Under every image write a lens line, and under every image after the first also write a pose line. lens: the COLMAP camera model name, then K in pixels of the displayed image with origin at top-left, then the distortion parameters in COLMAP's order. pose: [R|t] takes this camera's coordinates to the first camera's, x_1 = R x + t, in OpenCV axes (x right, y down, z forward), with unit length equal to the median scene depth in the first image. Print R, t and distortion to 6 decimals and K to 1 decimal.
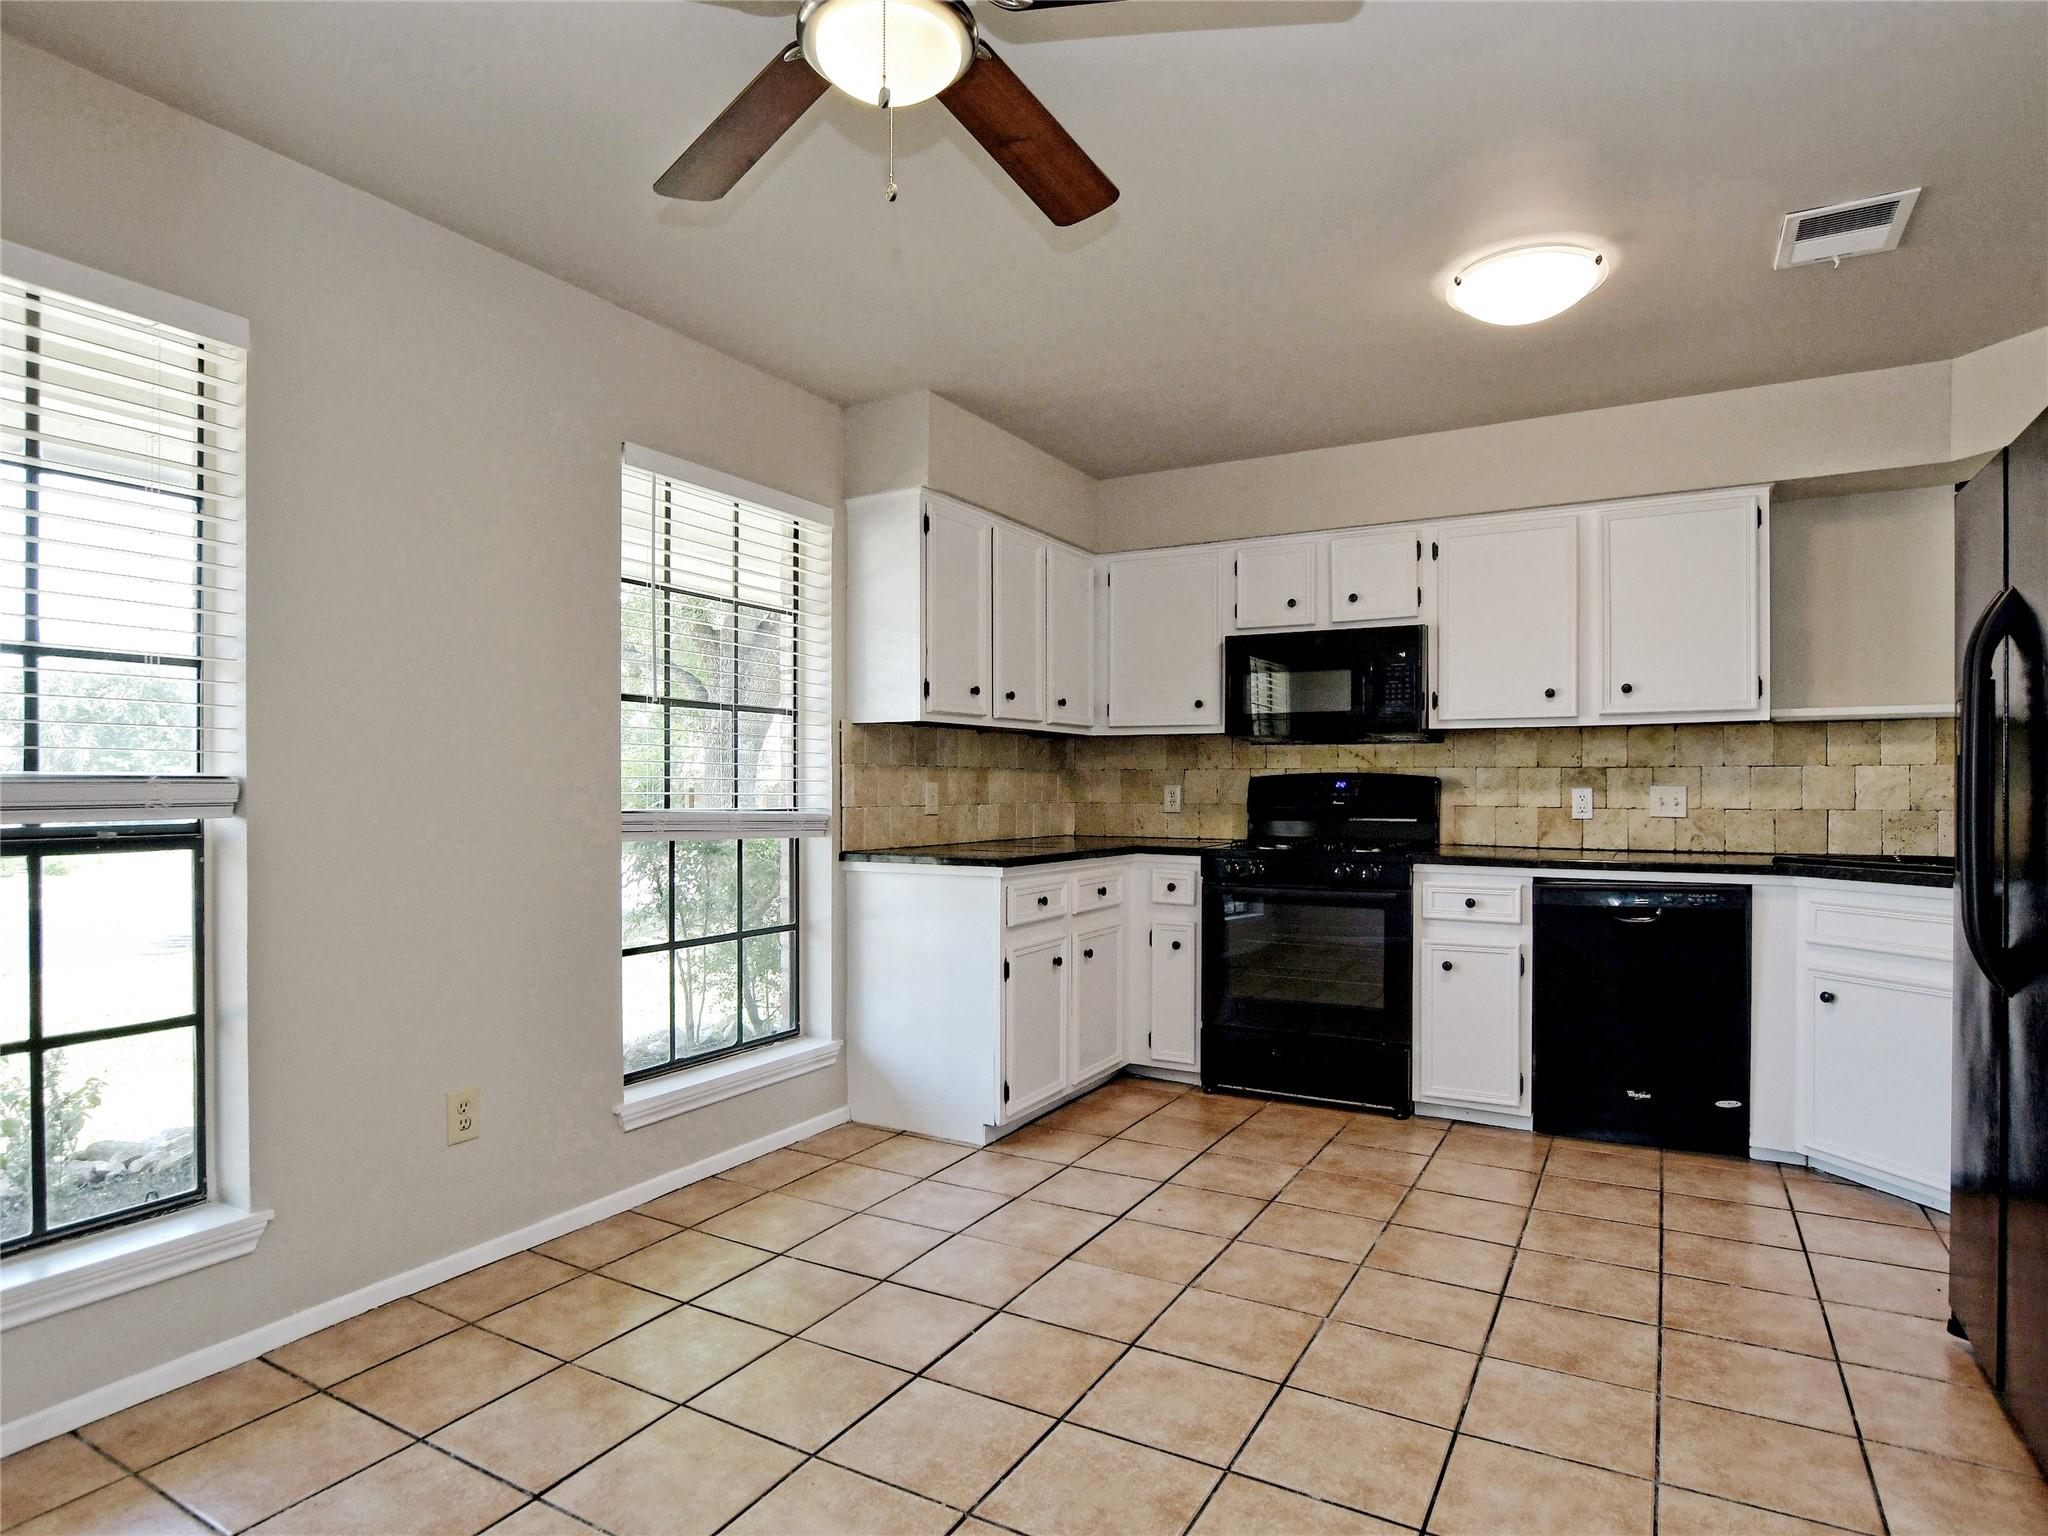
lens RADIAL K [[1180.9, 0, 1027.9], [0, 1180.9, 799.6], [0, 0, 1]] dist [-0.002382, -0.000630]
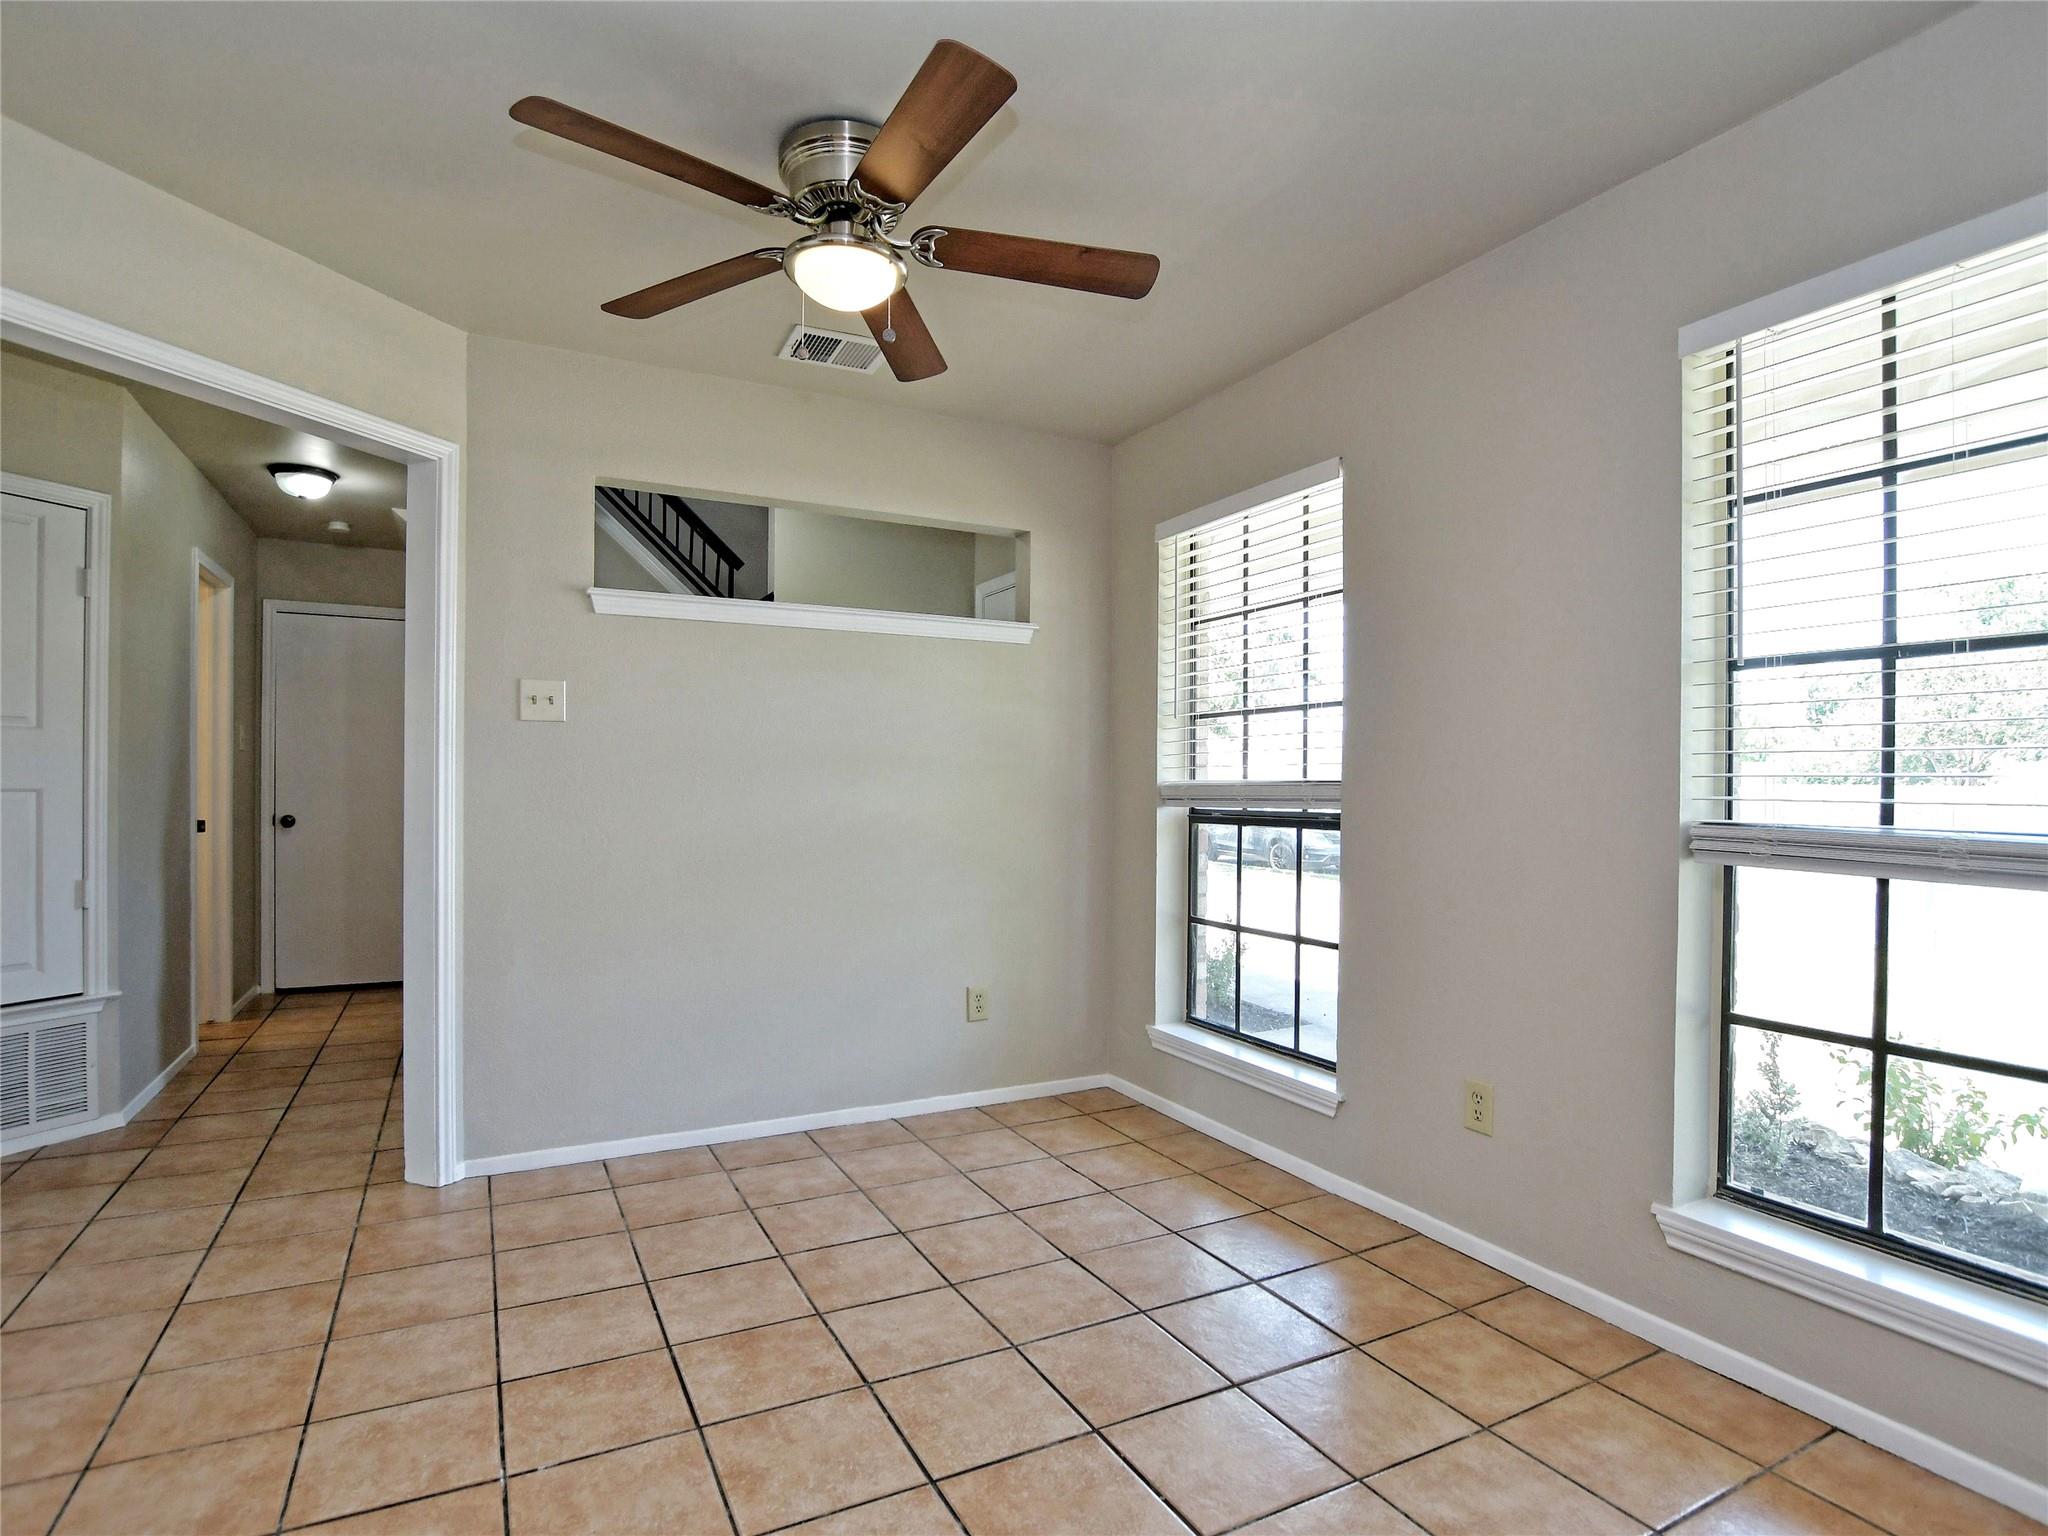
lens RADIAL K [[1094.9, 0, 1008.8], [0, 1094.9, 788.2], [0, 0, 1]] dist [-0.027314, -0.000364]
pose [[-0.573607, -0.006237, -0.819107, 0.587259], [-0.017050, 0.999845, 0.004326, -0.008419], [0.818953, 0.016447, -0.573624, 1.315651]]
